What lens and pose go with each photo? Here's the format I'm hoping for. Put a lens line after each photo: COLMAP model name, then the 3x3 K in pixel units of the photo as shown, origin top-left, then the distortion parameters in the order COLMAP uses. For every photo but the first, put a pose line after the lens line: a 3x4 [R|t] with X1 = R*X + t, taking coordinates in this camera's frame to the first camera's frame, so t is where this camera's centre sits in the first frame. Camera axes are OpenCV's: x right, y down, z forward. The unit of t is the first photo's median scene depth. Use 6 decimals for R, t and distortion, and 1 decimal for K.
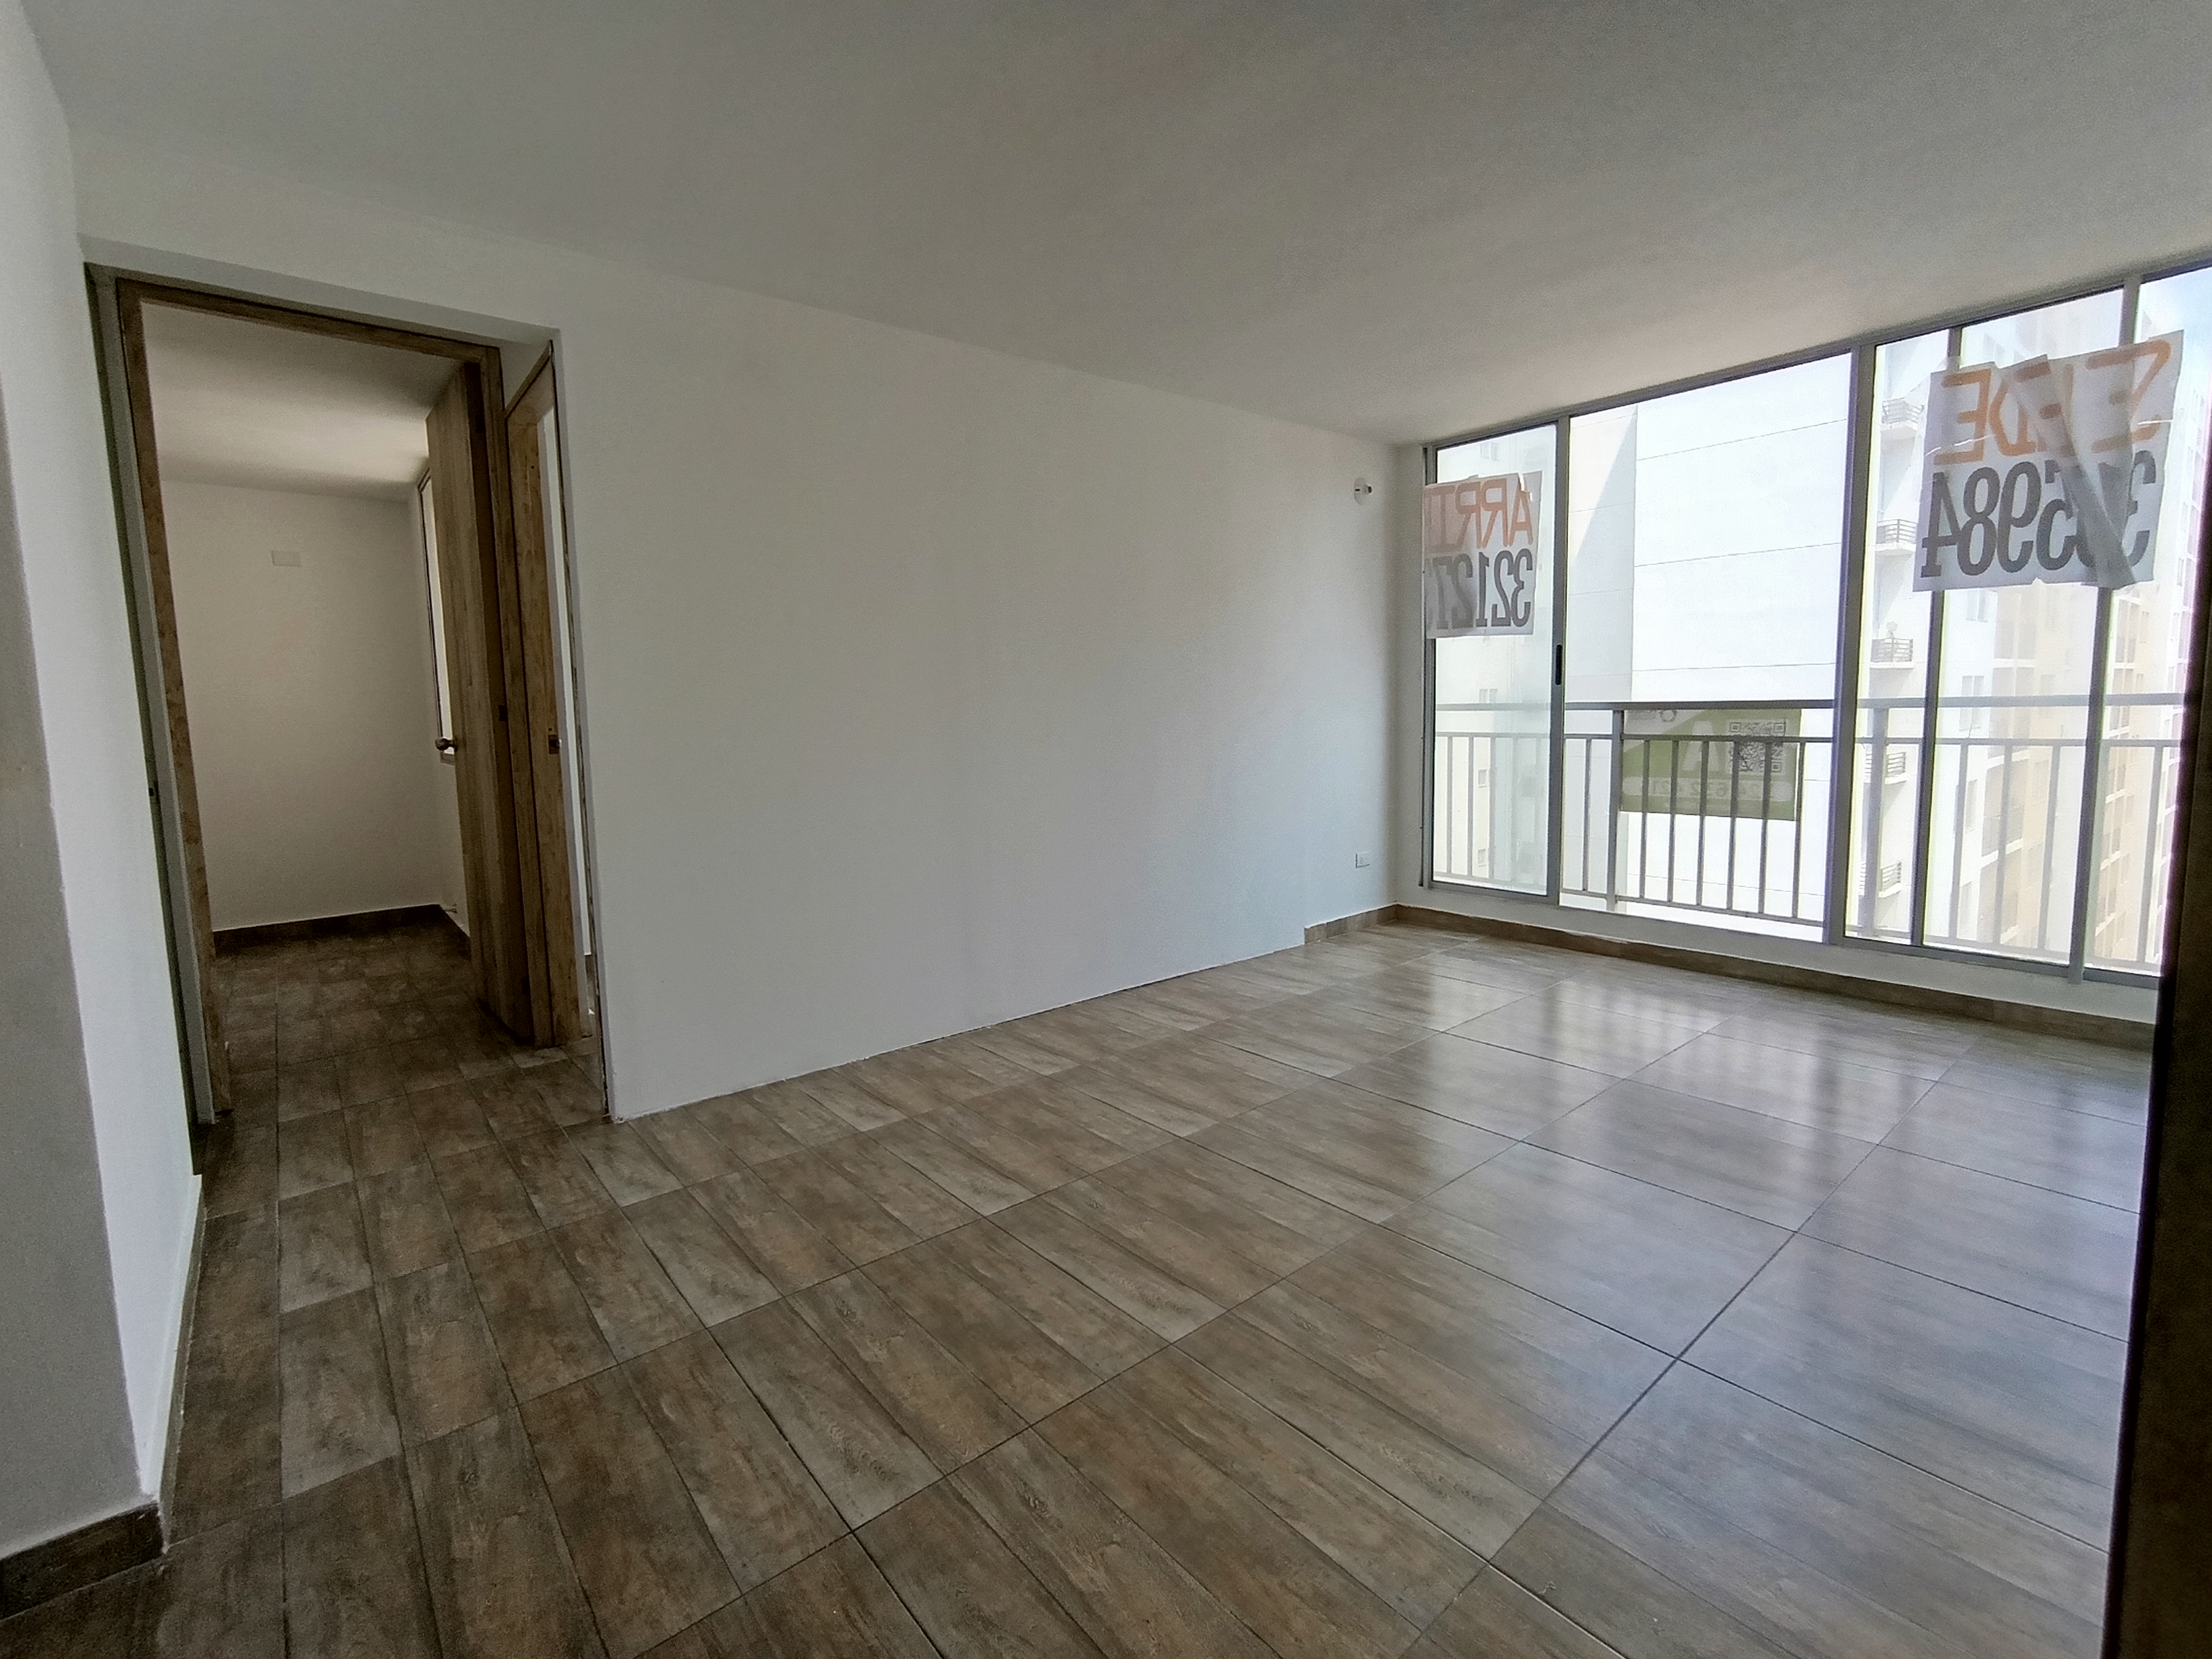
lens RADIAL K [[1002.0, 0, 1091.4], [0, 1002.0, 828.8], [0, 0, 1]] dist [-0.024303, 0.006681]
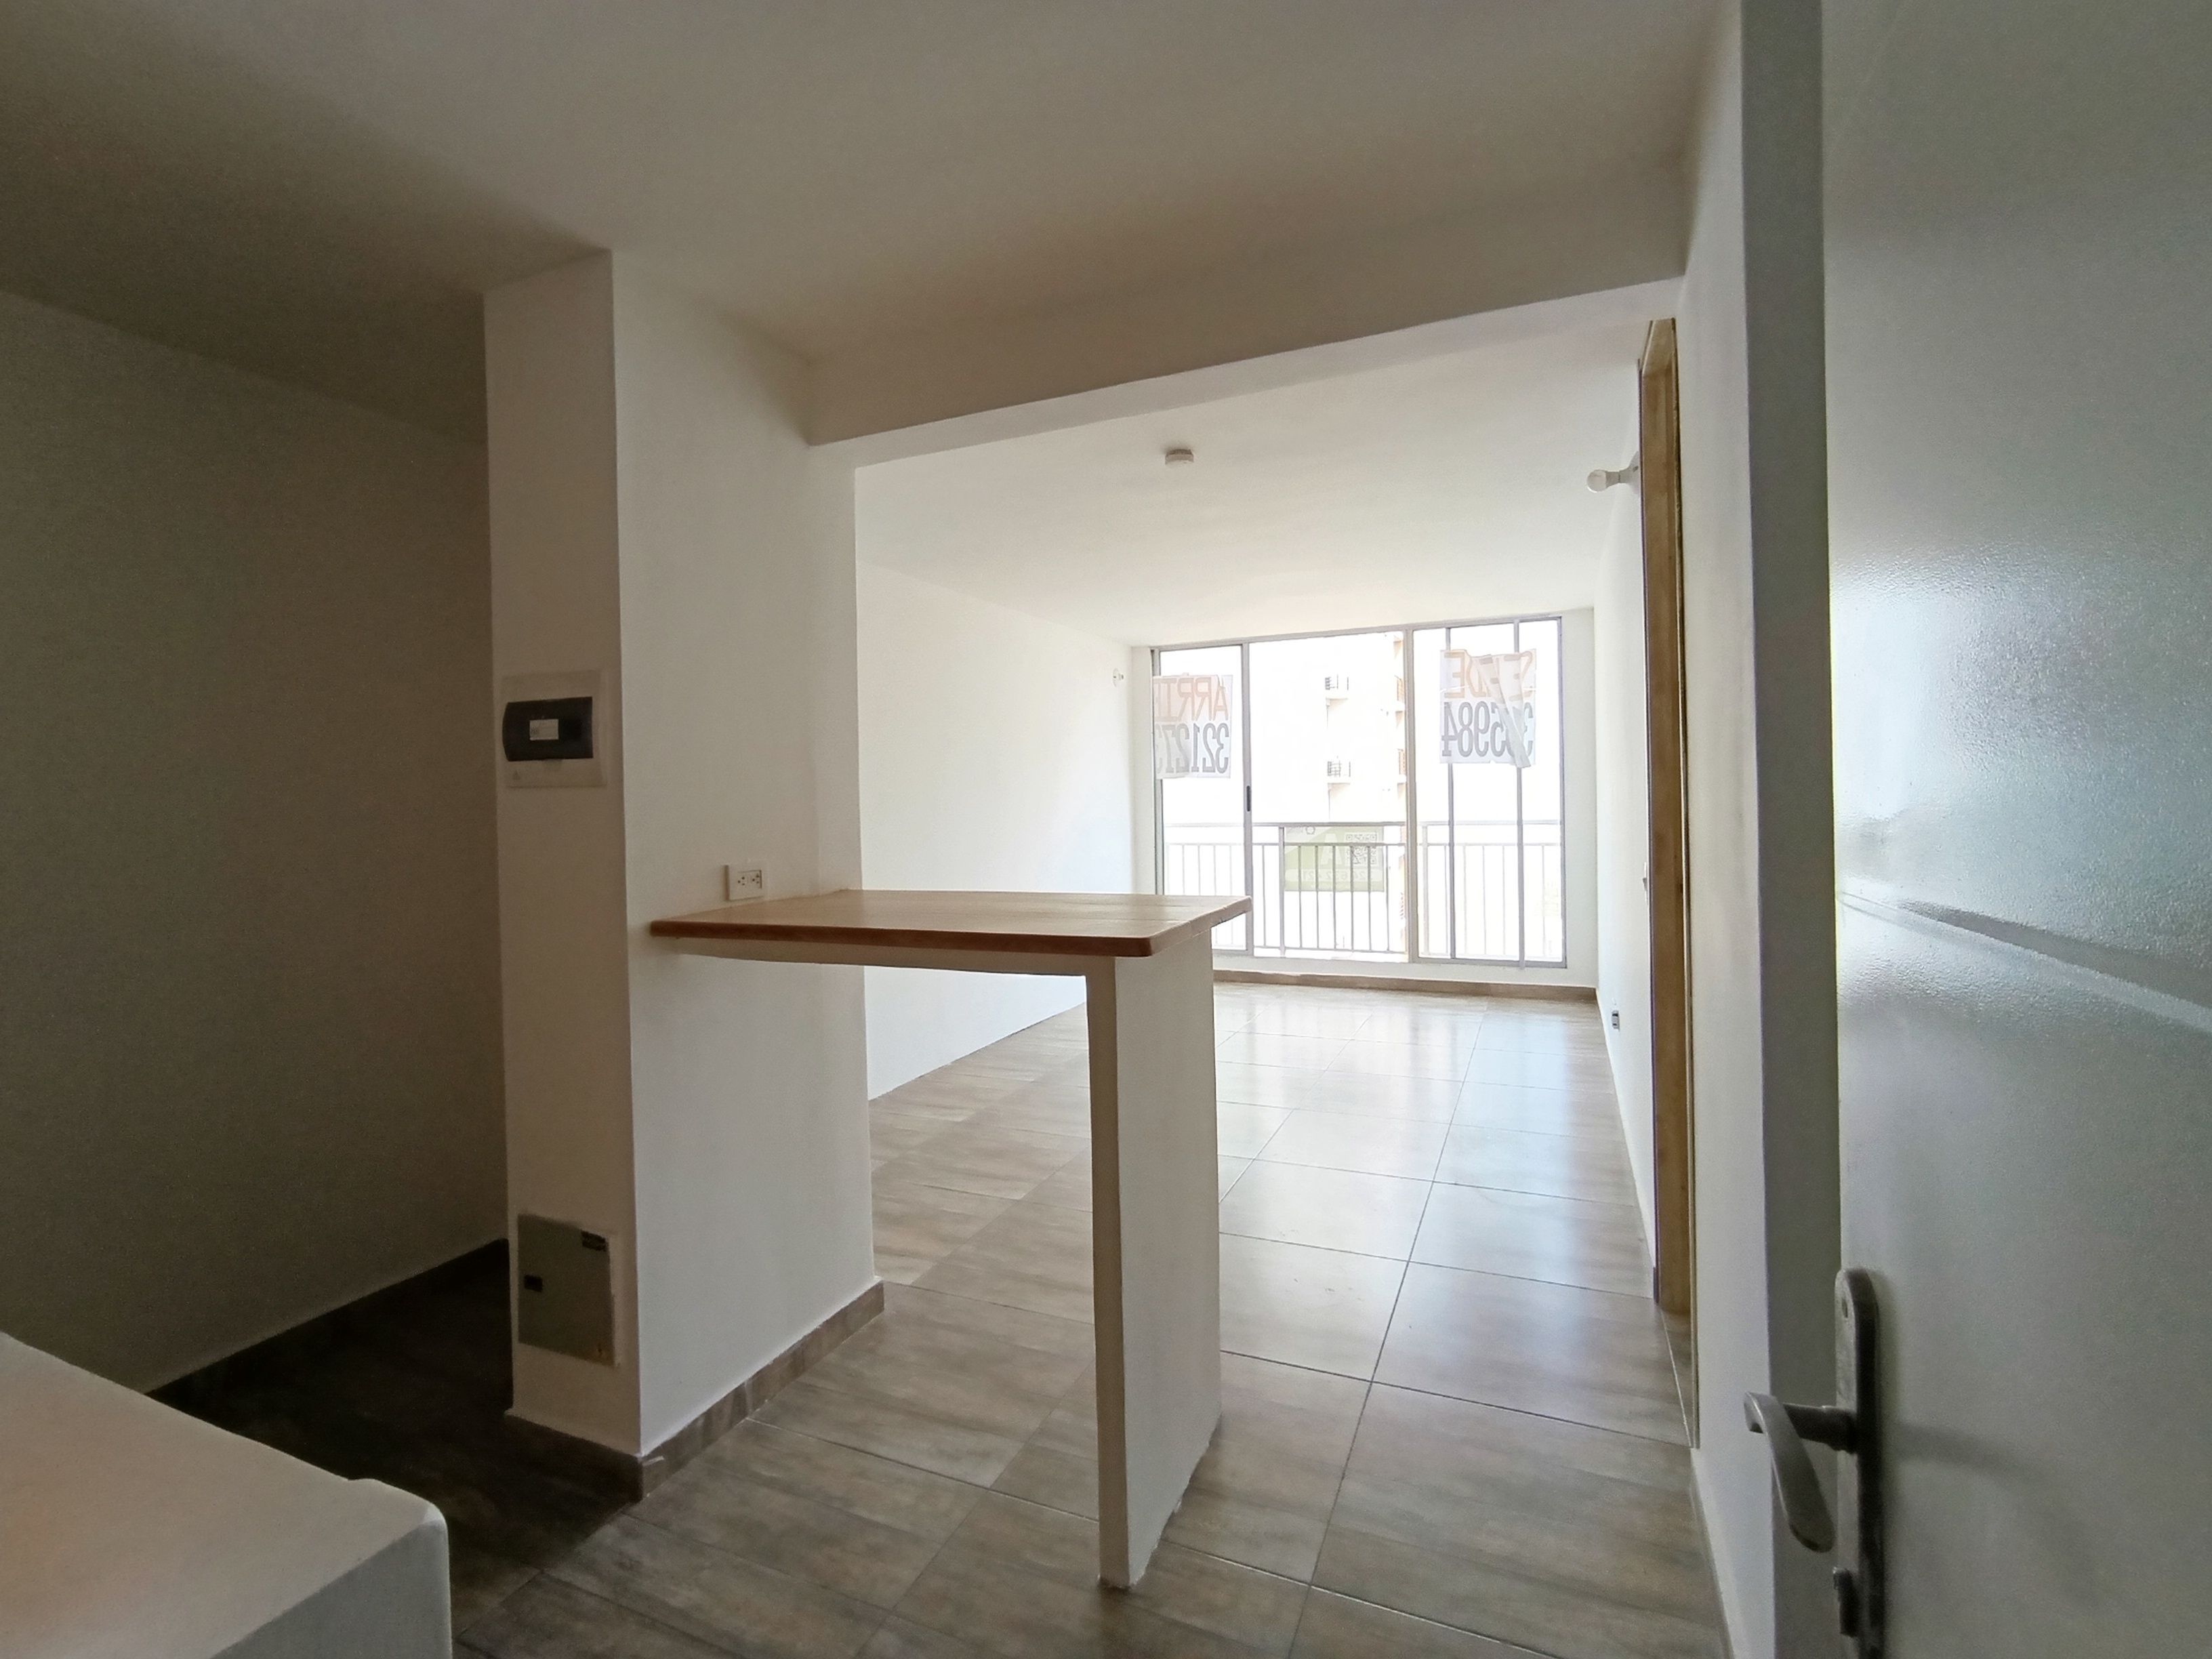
lens RADIAL K [[1002.0, 0, 1112.4], [0, 1002.0, 824.4], [0, 0, 1]] dist [-0.024303, 0.006681]
pose [[0.870957, -0.011119, 0.491234, -0.508019], [0.062369, 0.994159, -0.088076, -0.001161], [-0.487386, 0.107348, 0.866563, -0.253133]]
